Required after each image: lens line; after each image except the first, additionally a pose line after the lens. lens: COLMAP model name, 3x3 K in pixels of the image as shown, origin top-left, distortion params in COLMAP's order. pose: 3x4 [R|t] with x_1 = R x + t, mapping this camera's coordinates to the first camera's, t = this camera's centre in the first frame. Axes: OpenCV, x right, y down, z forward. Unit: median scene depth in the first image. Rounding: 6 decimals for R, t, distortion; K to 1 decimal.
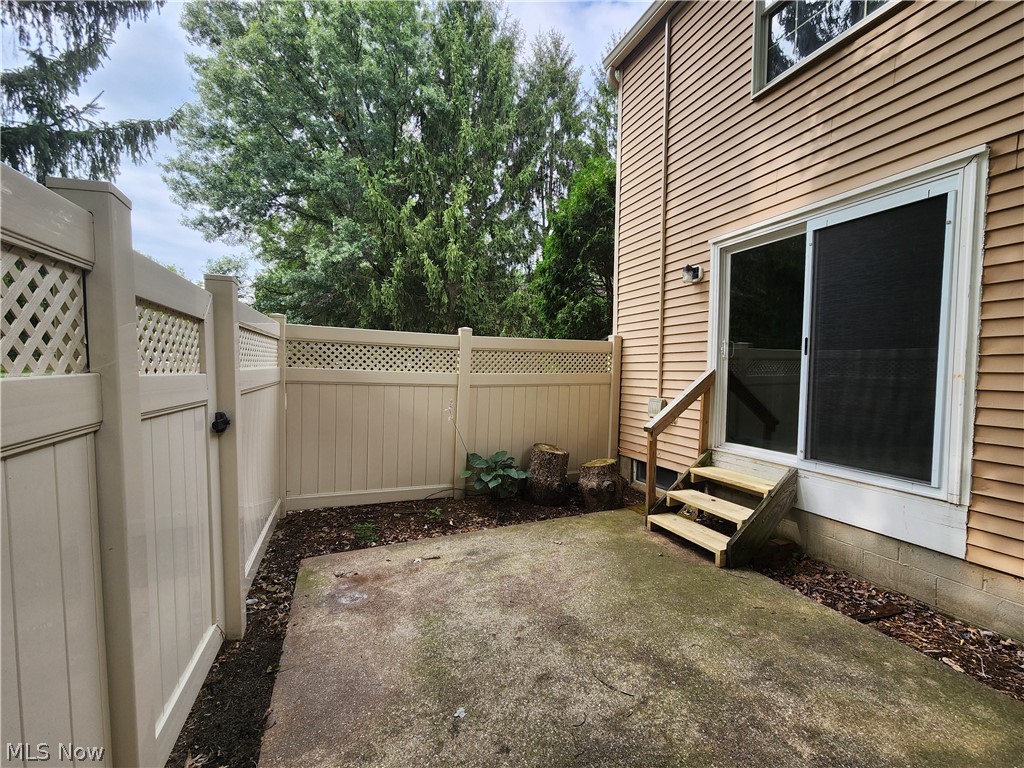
lens RADIAL K [[415.5, 0, 519.9], [0, 415.5, 387.4], [0, 0, 1]] dist [-0.001269, -0.000391]
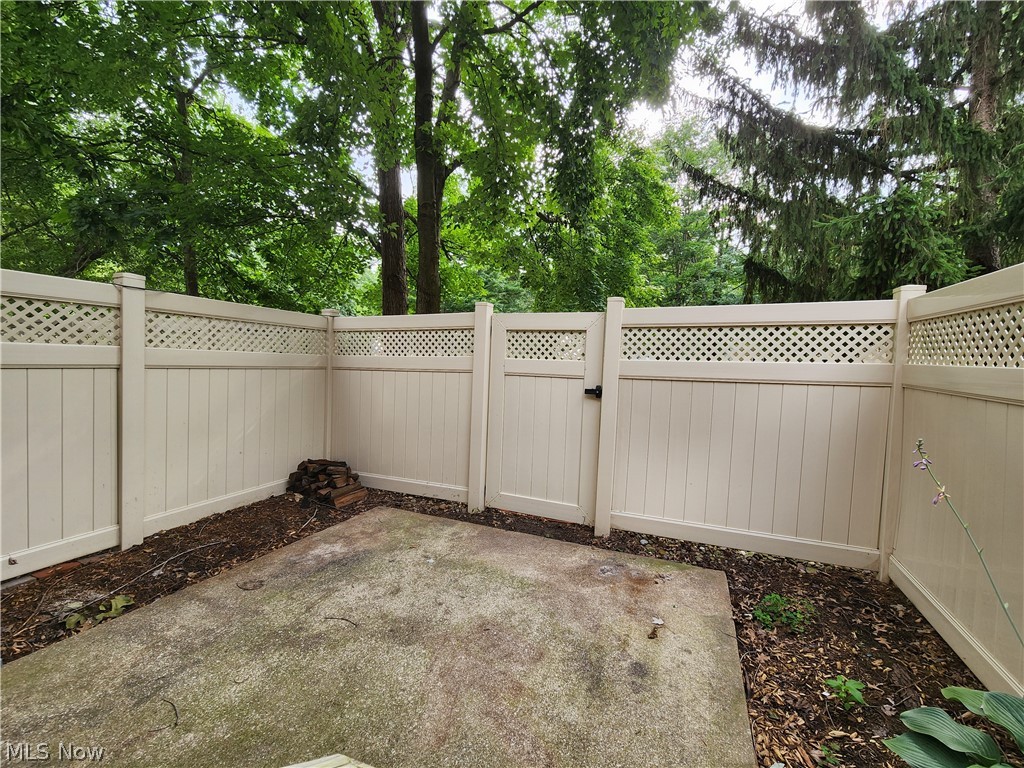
lens RADIAL K [[415.5, 0, 523.7], [0, 415.5, 381.6], [0, 0, 1]] dist [-0.001269, -0.000391]
pose [[-0.700044, 0.000545, -0.714099, 0.517614], [-0.069624, 0.995183, 0.069013, -0.031996], [0.710697, 0.098030, -0.696634, 1.586161]]
